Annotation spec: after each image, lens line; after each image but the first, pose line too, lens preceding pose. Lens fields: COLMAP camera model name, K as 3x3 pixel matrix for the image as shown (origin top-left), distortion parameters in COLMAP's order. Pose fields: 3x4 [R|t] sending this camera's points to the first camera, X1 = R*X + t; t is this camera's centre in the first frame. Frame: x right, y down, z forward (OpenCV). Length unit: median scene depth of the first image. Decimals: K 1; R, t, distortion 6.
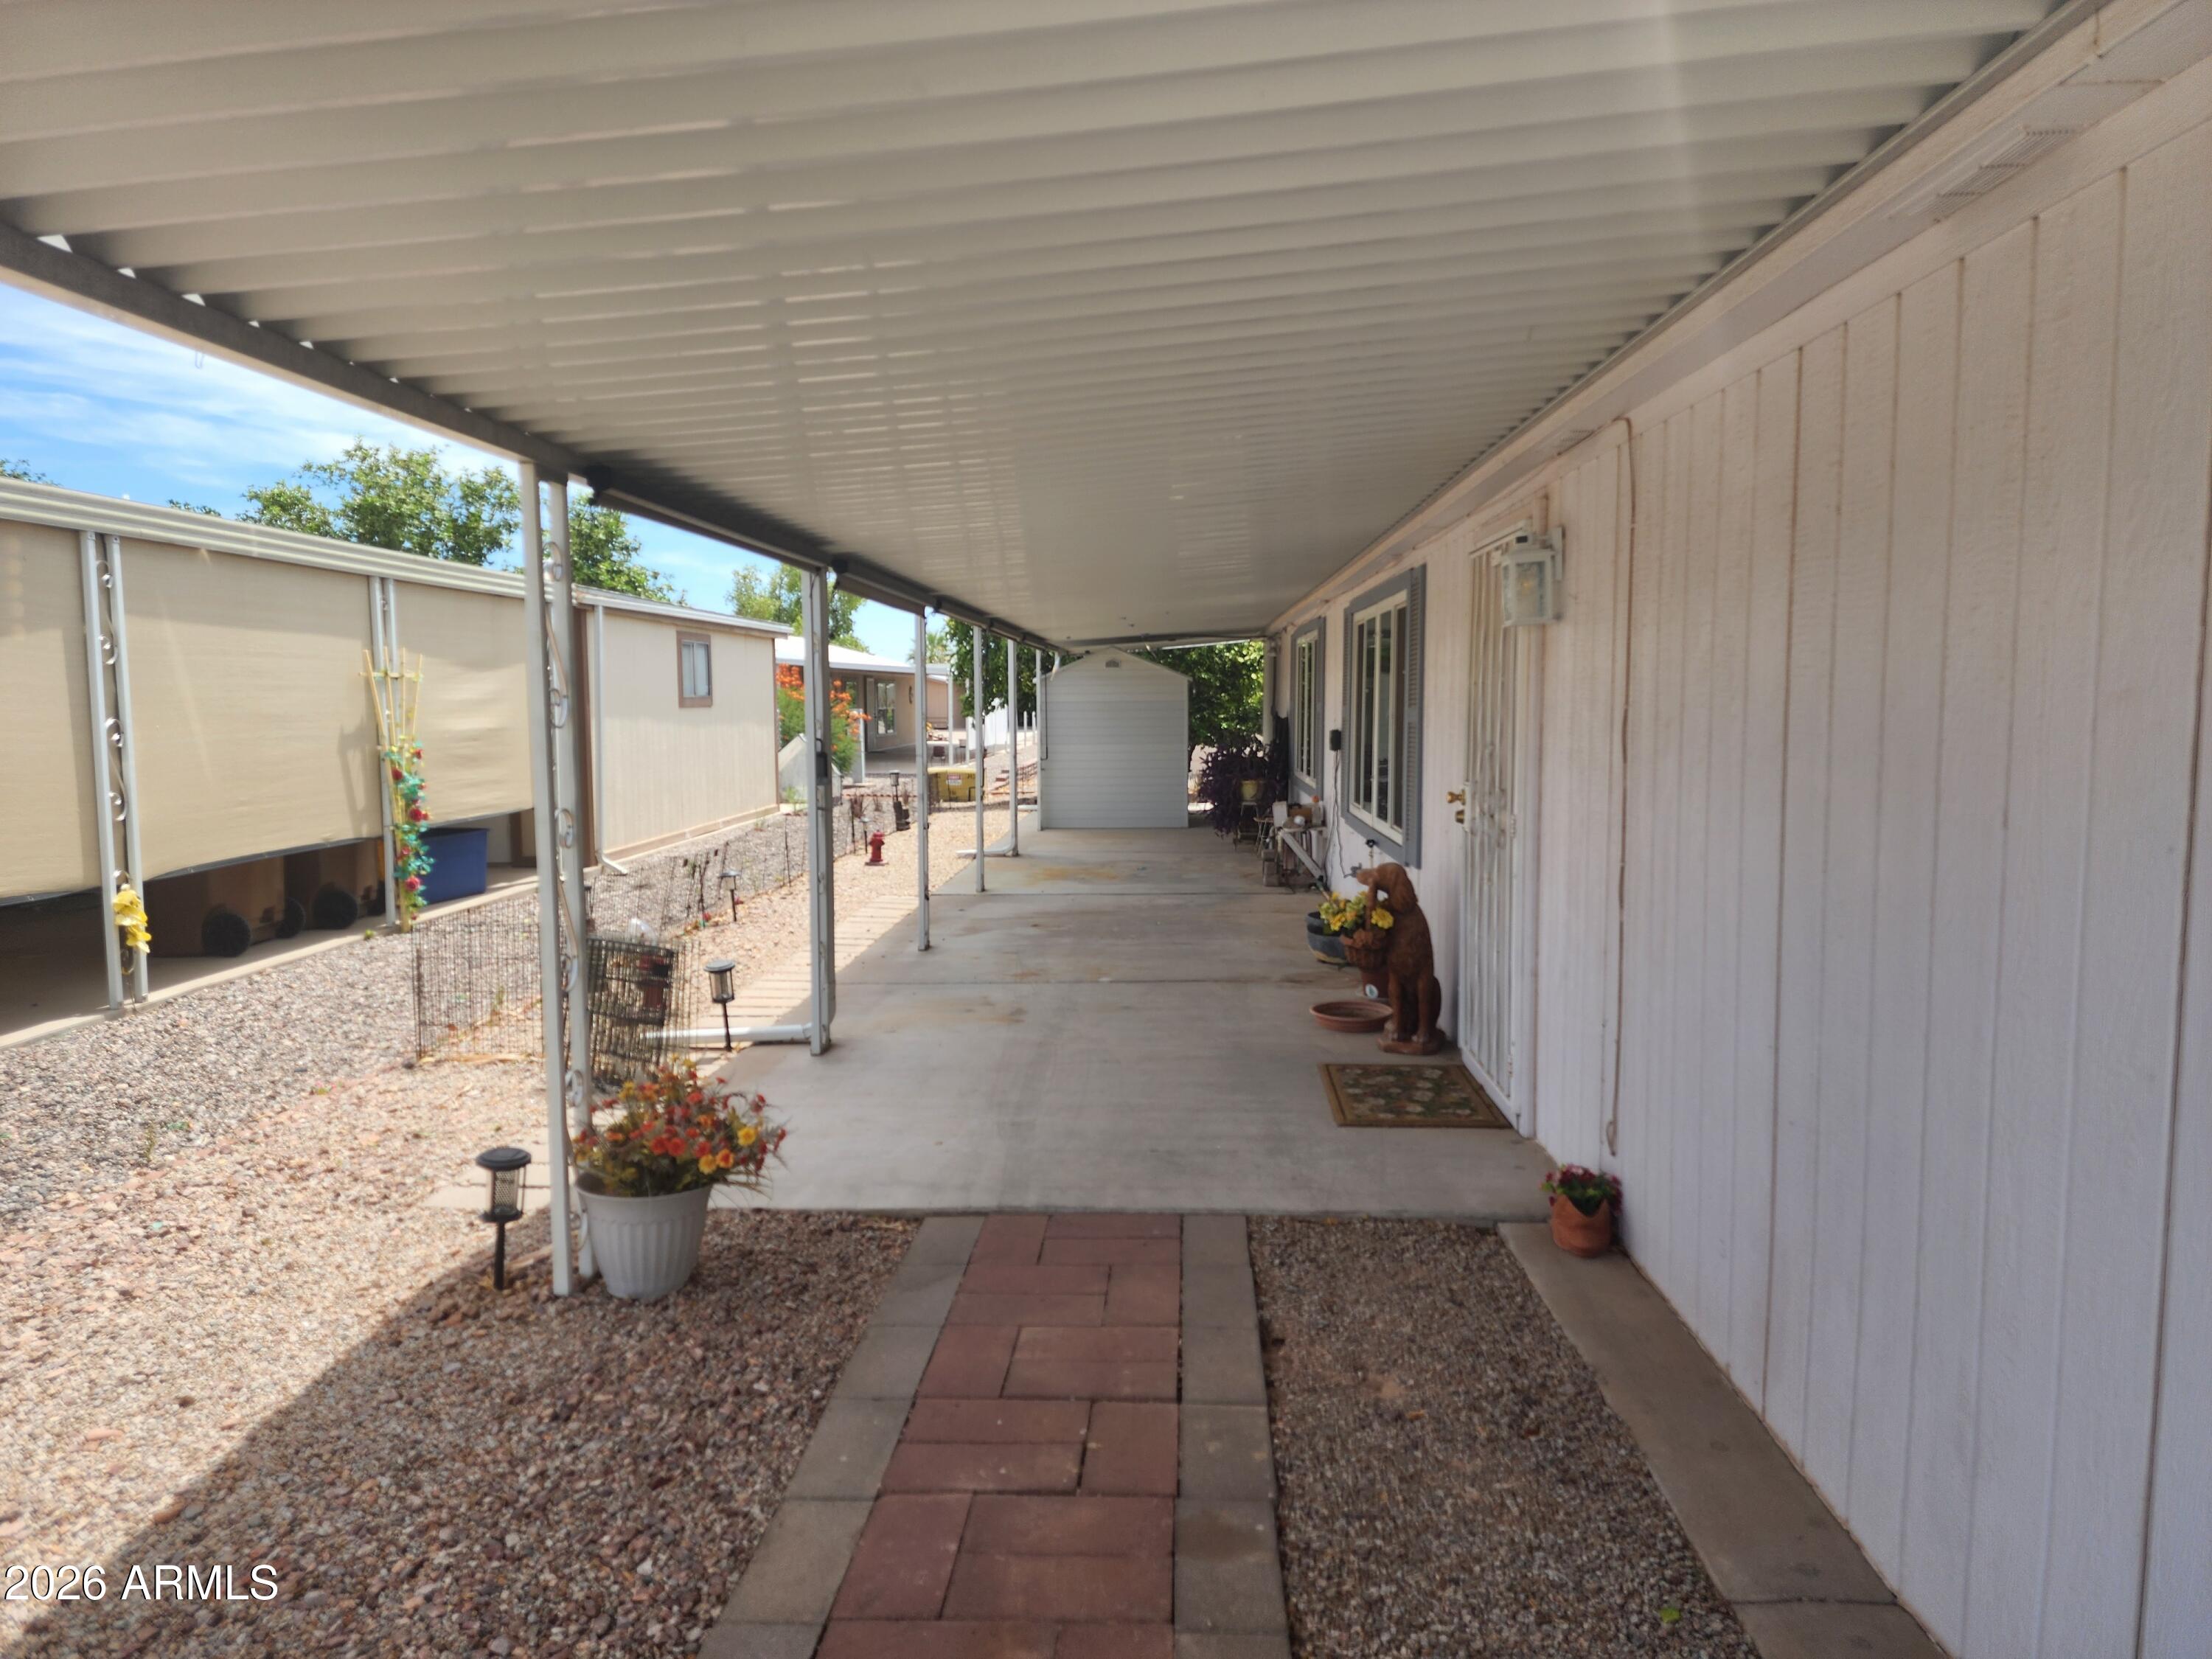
lens RADIAL K [[1484.1, 0, 1093.7], [0, 1484.1, 831.8], [0, 0, 1]] dist [0.118813, -0.114832]
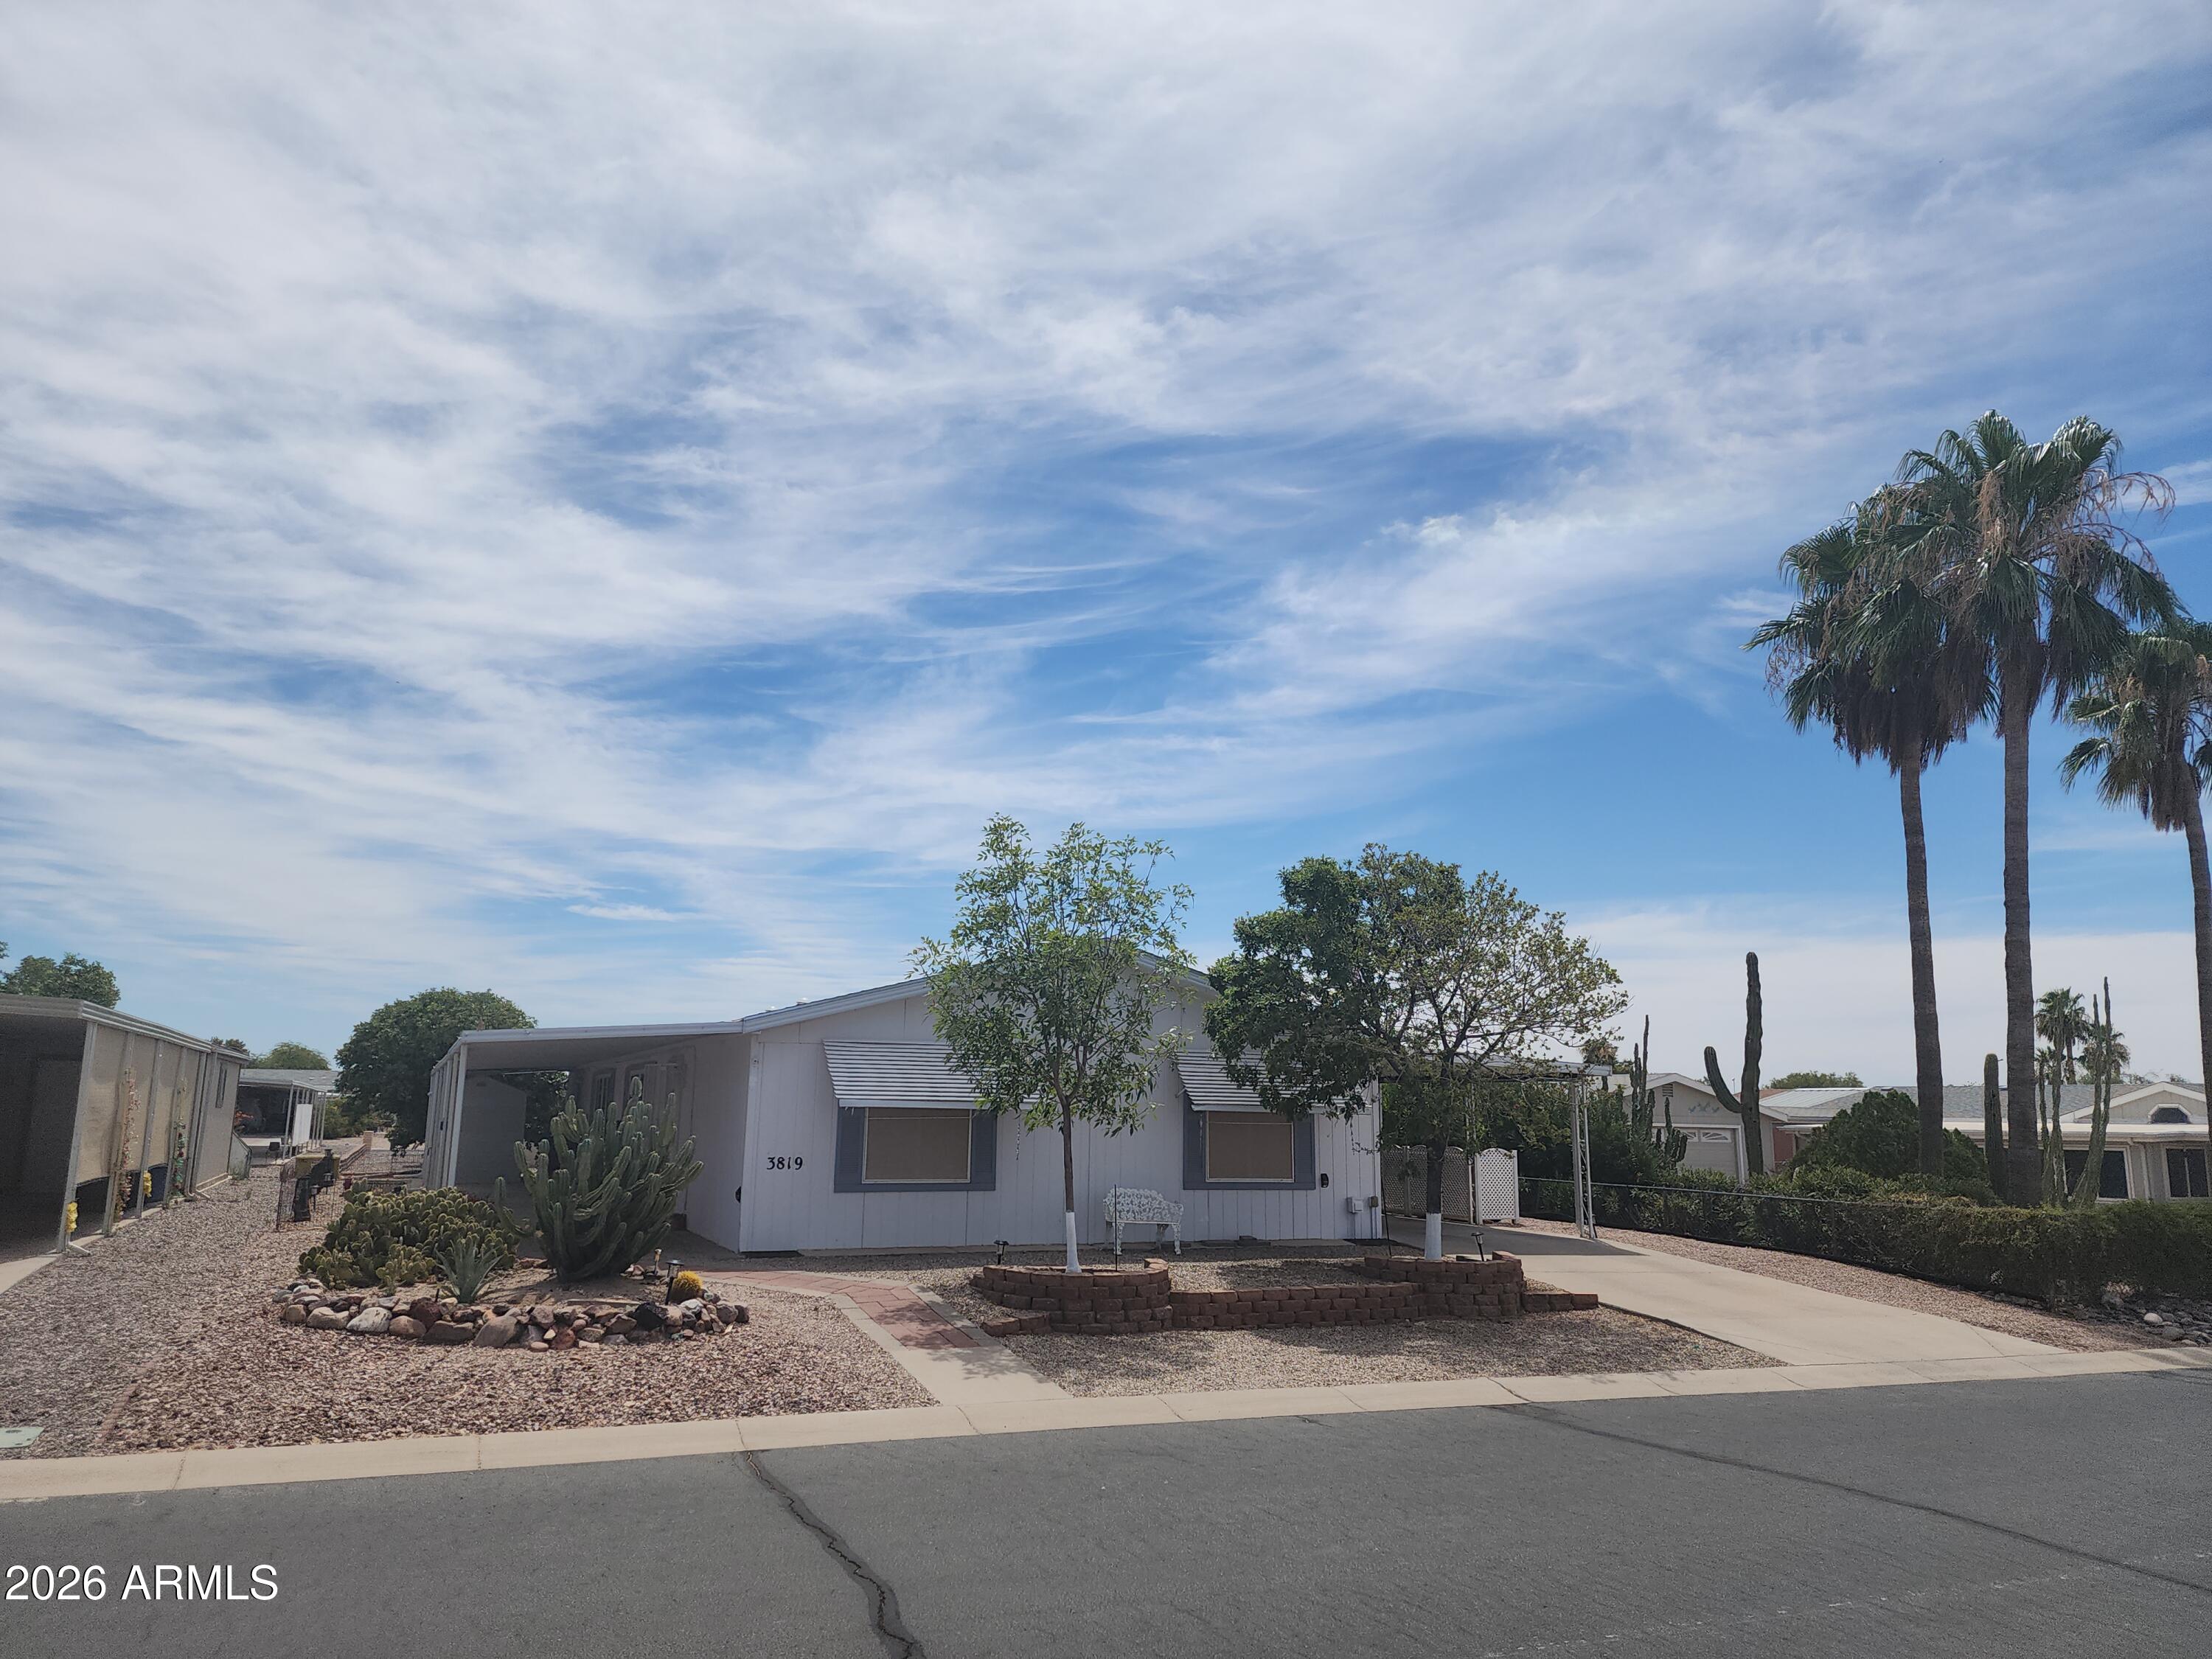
lens RADIAL K [[1484.1, 0, 1093.7], [0, 1484.1, 831.8], [0, 0, 1]] dist [0.118813, -0.114832]
pose [[0.887961, 0.104948, 0.447784, -0.192331], [0.019517, 0.964142, -0.264668, 0.093150], [-0.459504, 0.243754, 0.854073, -1.007686]]
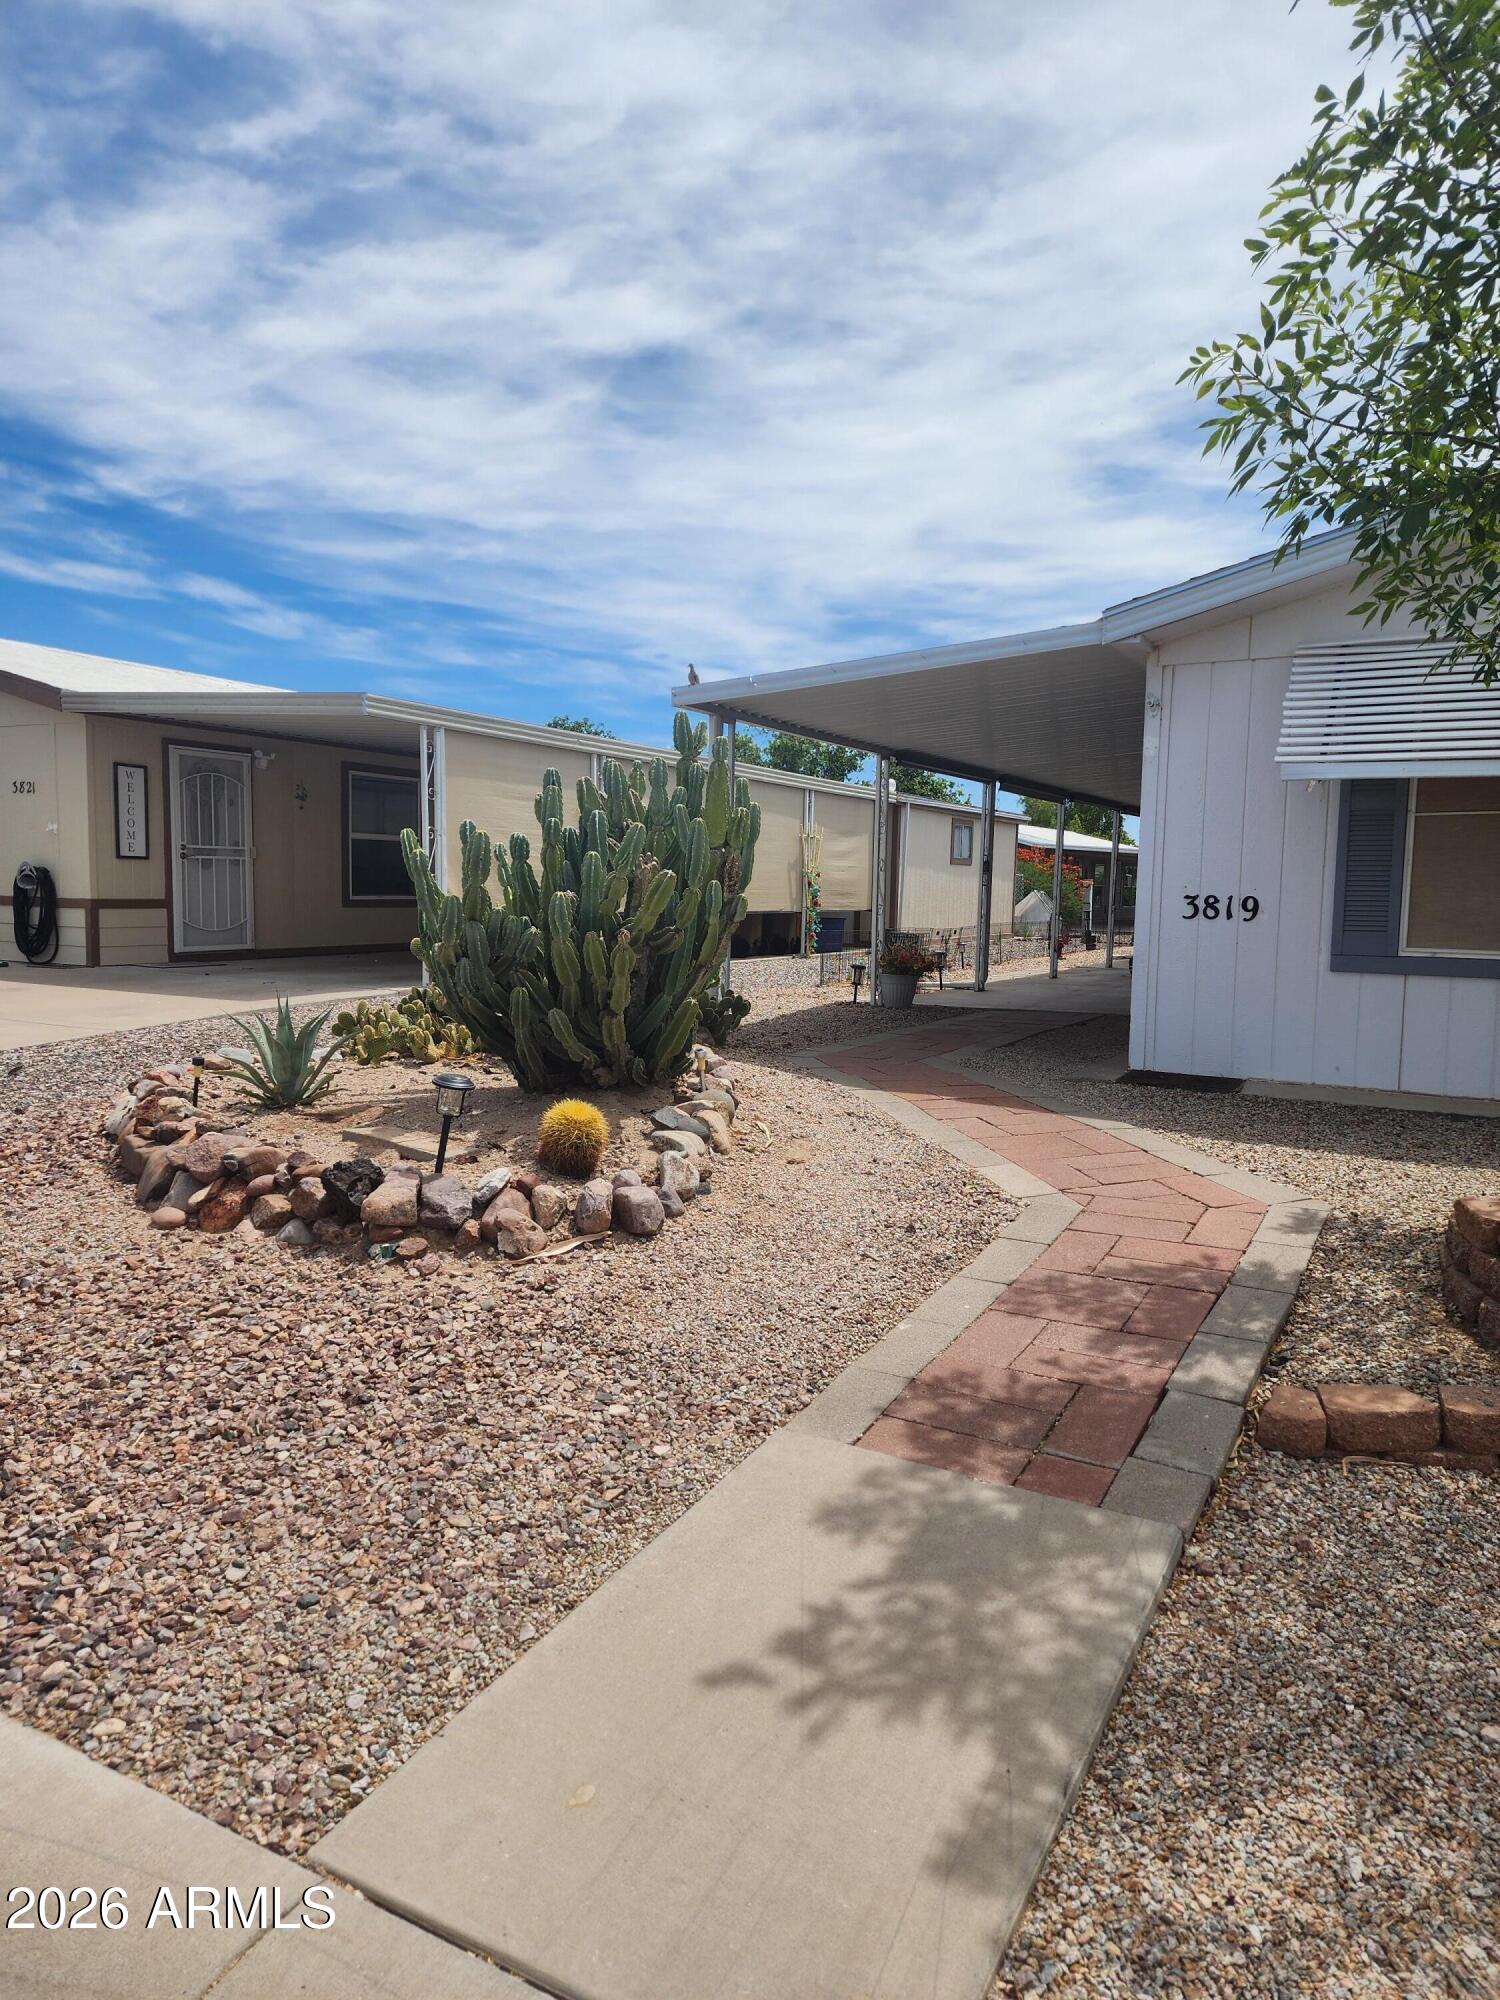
lens RADIAL K [[1341.9, 0, 748.2], [0, 1341.9, 1001.3], [0, 0, 1]] dist [0.118813, -0.114832]
pose [[0.904181, 0.058263, -0.423157, 0.162495], [-0.061768, 0.998076, 0.005438, 0.074542], [0.422660, 0.021221, 0.906040, -0.448023]]
